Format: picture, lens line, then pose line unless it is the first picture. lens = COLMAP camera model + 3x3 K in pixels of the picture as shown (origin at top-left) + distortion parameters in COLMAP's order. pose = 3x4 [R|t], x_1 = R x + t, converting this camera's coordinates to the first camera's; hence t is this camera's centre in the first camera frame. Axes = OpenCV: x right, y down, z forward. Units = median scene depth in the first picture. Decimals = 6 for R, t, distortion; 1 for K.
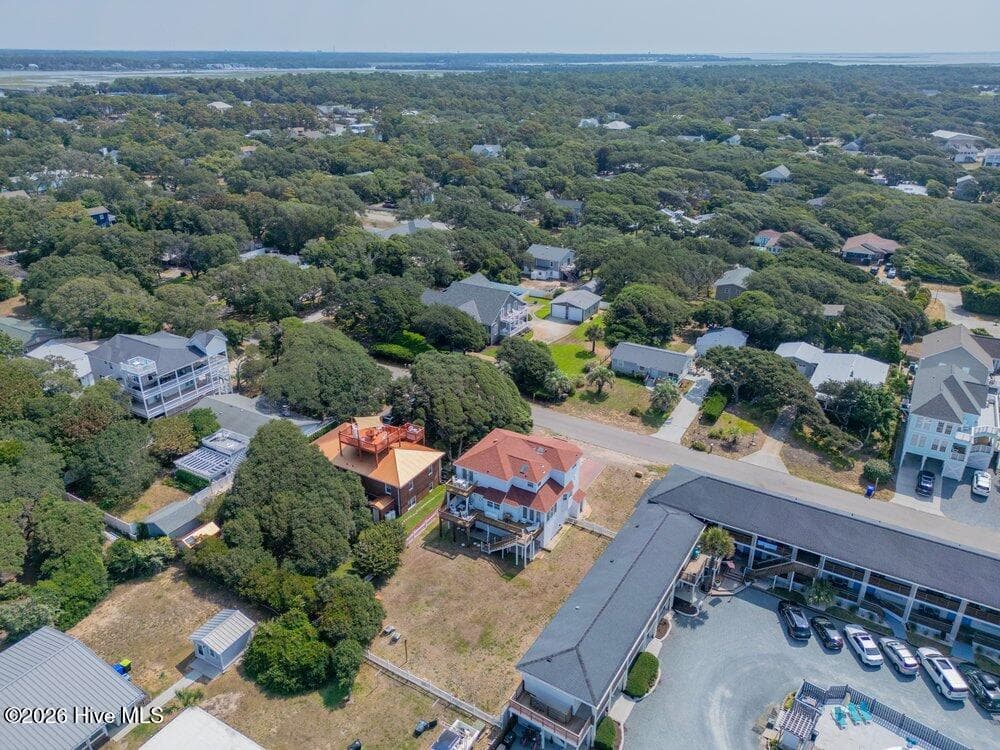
lens RADIAL K [[712.0, 0, 500.0], [0, 712.0, 375.0], [0, 0, 1]] dist [0.082823, -0.086384]
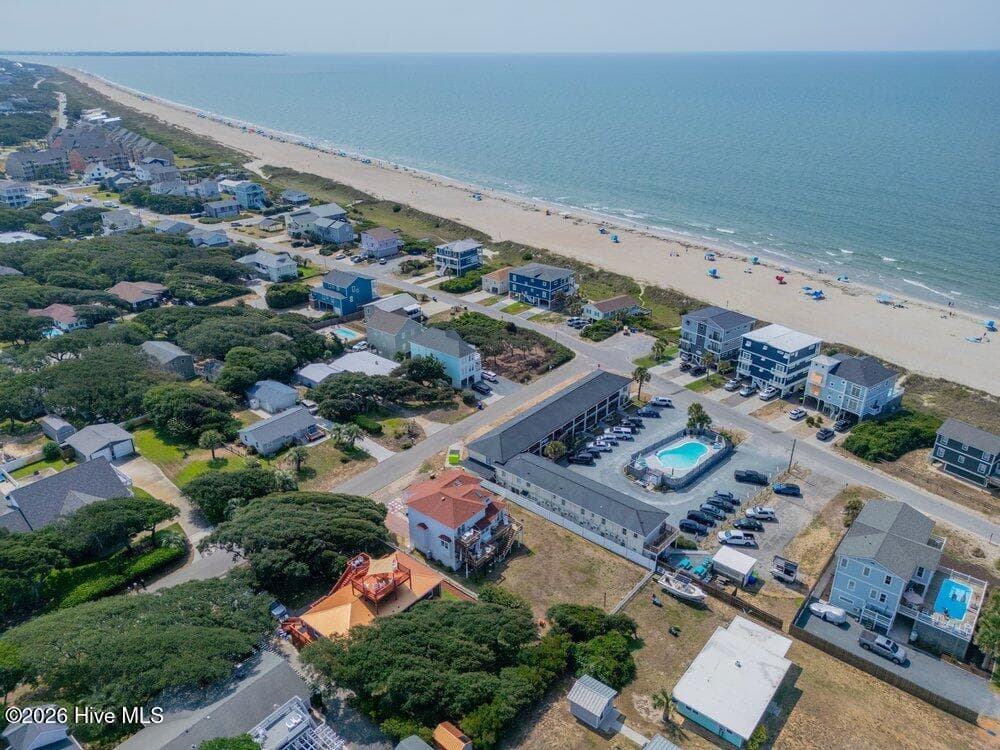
lens RADIAL K [[704.4, 0, 501.7], [0, 704.4, 375.7], [0, 0, 1]] dist [0.075372, -0.086097]
pose [[0.149623, -0.412686, 0.898500, -0.832515], [0.404245, 0.854842, 0.325317, -0.372037], [-0.902330, 0.314540, 0.294730, 0.398051]]
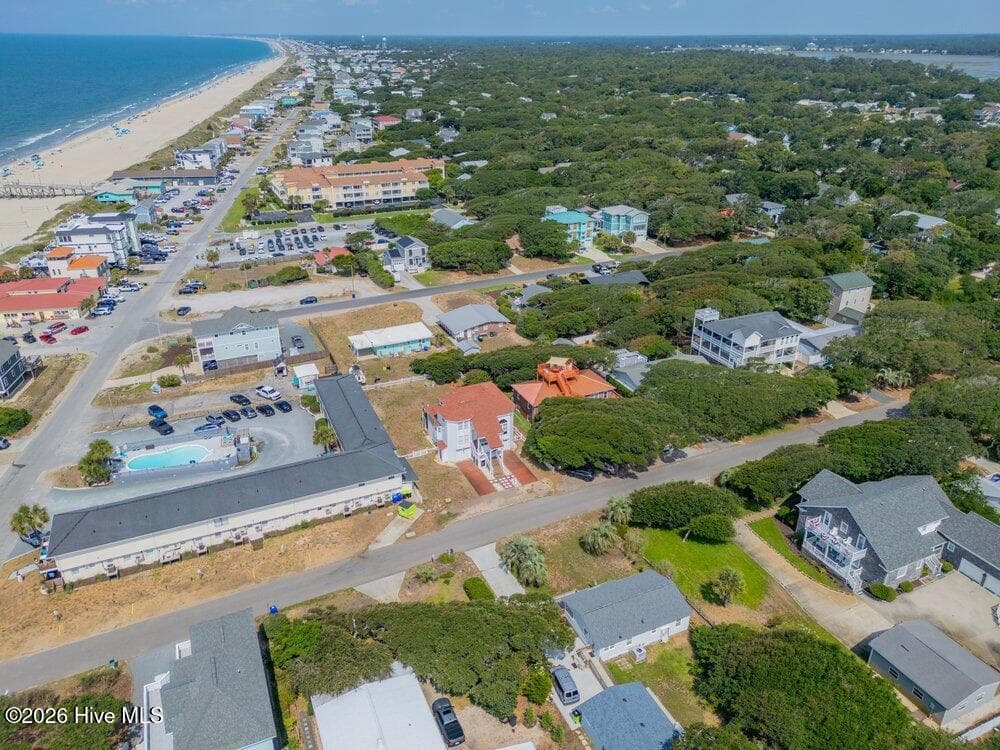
lens RADIAL K [[704.4, 0, 501.7], [0, 704.4, 375.7], [0, 0, 1]] dist [0.075372, -0.086097]
pose [[-0.558816, 0.358034, -0.748021, 0.828779], [-0.336661, 0.726386, 0.599185, -0.624776], [0.757881, 0.586664, -0.285380, 1.162963]]
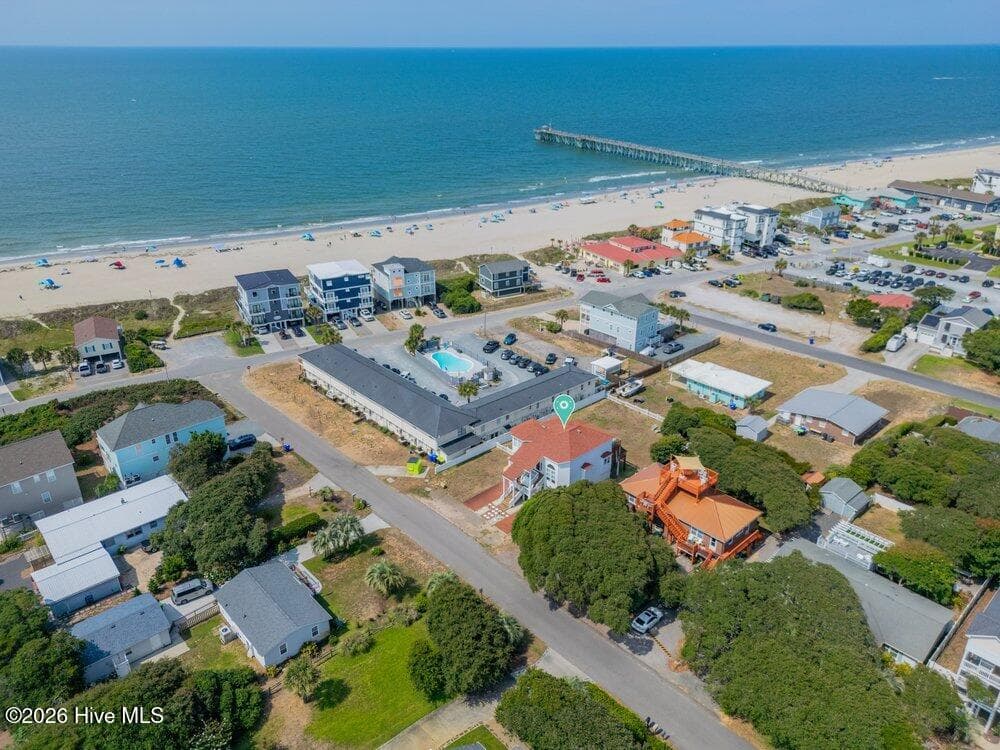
lens RADIAL K [[702.0, 0, 502.0], [0, 702.0, 375.9], [0, 0, 1]] dist [0.073244, -0.082285]
pose [[-0.961265, -0.114982, 0.250498, -0.135627], [0.113187, 0.663990, 0.739125, -0.722158], [-0.251314, 0.738848, -0.625256, 1.423819]]
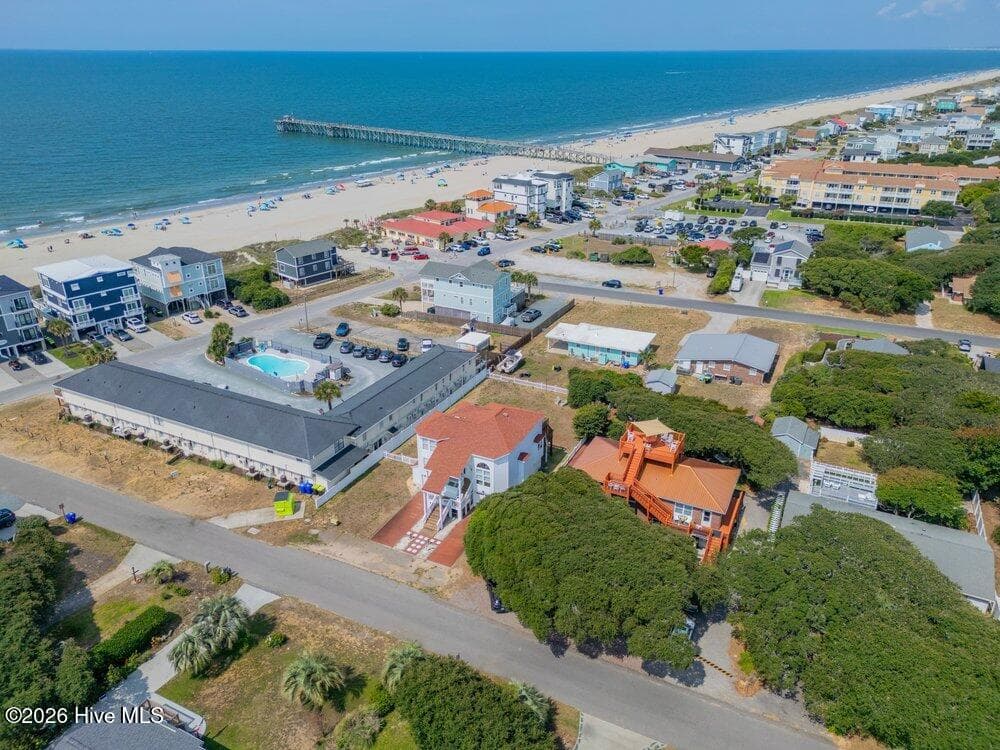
lens RADIAL K [[704.4, 0, 501.7], [0, 704.4, 375.7], [0, 0, 1]] dist [0.075372, -0.086097]
pose [[-0.996326, 0.037173, -0.077152, 0.062433], [-0.033152, 0.663237, 0.747675, -0.532644], [0.078964, 0.747486, -0.659568, 1.312850]]
